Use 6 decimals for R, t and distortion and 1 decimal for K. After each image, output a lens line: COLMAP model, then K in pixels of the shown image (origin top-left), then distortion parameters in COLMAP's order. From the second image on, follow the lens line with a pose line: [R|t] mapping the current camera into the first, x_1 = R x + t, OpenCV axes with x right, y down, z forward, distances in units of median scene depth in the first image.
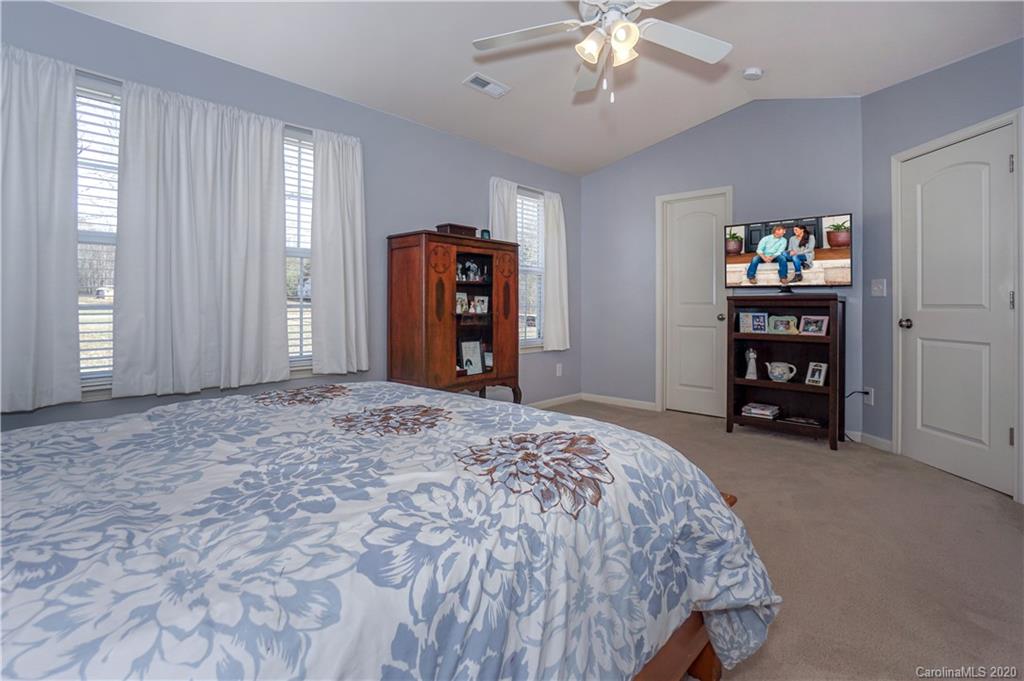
lens RADIAL K [[488.4, 0, 489.0], [0, 488.4, 304.7], [0, 0, 1]] dist [0.026866, 0.001612]
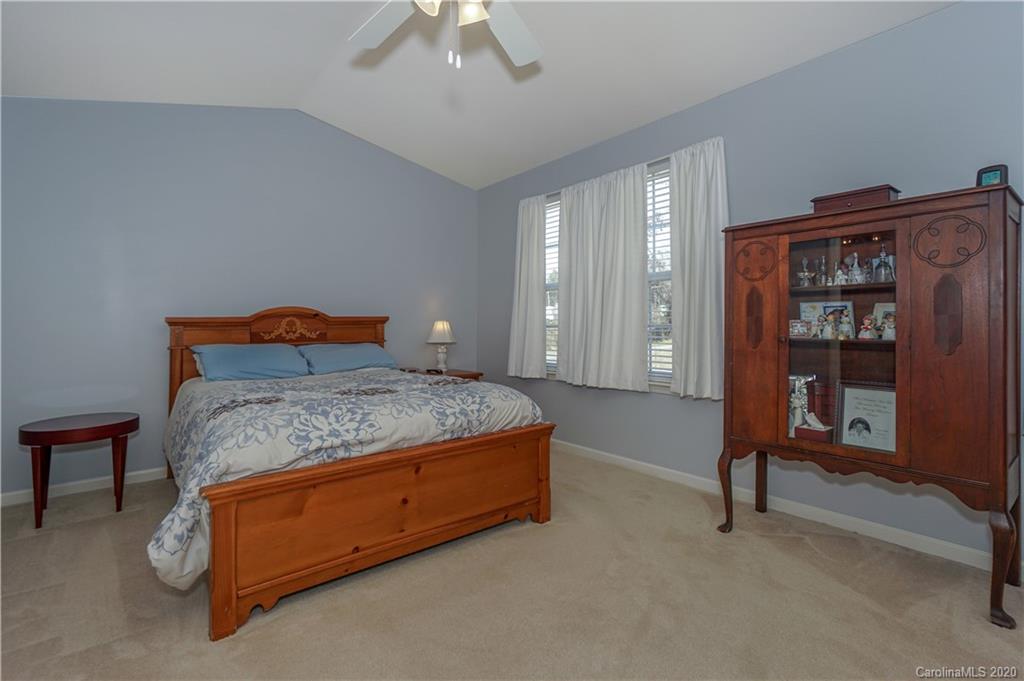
lens RADIAL K [[468.8, 0, 512.4], [0, 468.8, 332.8], [0, 0, 1]] dist [0.001260, 0.002498]
pose [[-0.099369, 0.015753, -0.994926, 0.622177], [-0.001227, 0.999872, 0.015954, 0.001070], [0.995050, 0.002806, -0.099337, 0.726729]]
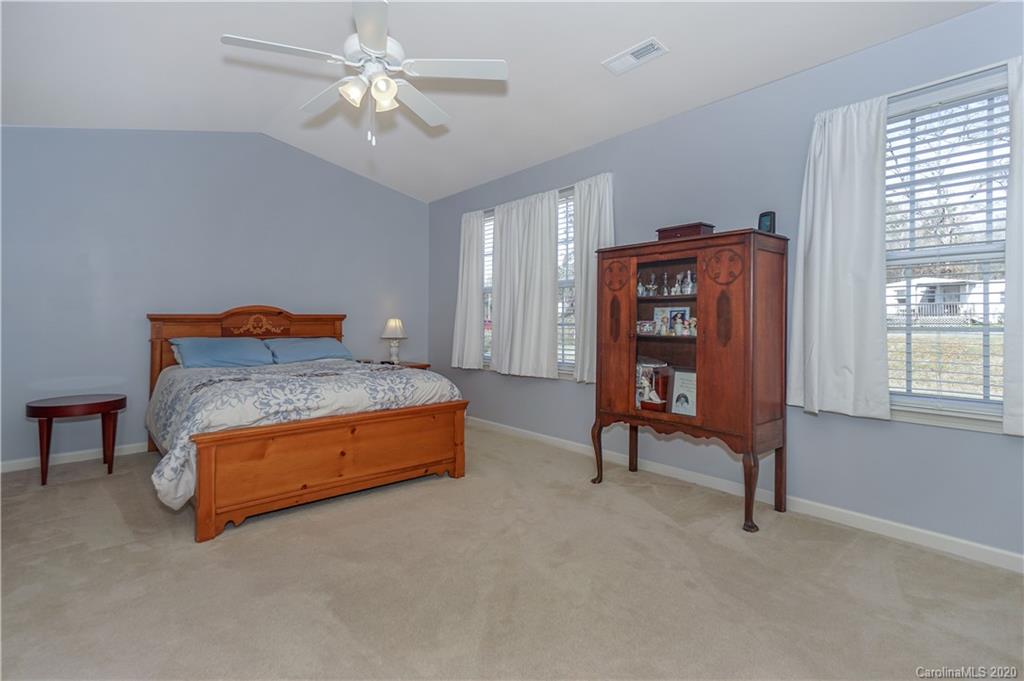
lens RADIAL K [[488.4, 0, 511.2], [0, 488.4, 336.2], [0, 0, 1]] dist [0.026866, 0.001612]
pose [[-0.068656, 0.026884, -0.997278, 0.860248], [-0.008671, 0.999583, 0.027543, -0.001424], [0.997603, 0.010538, -0.068395, 0.876321]]
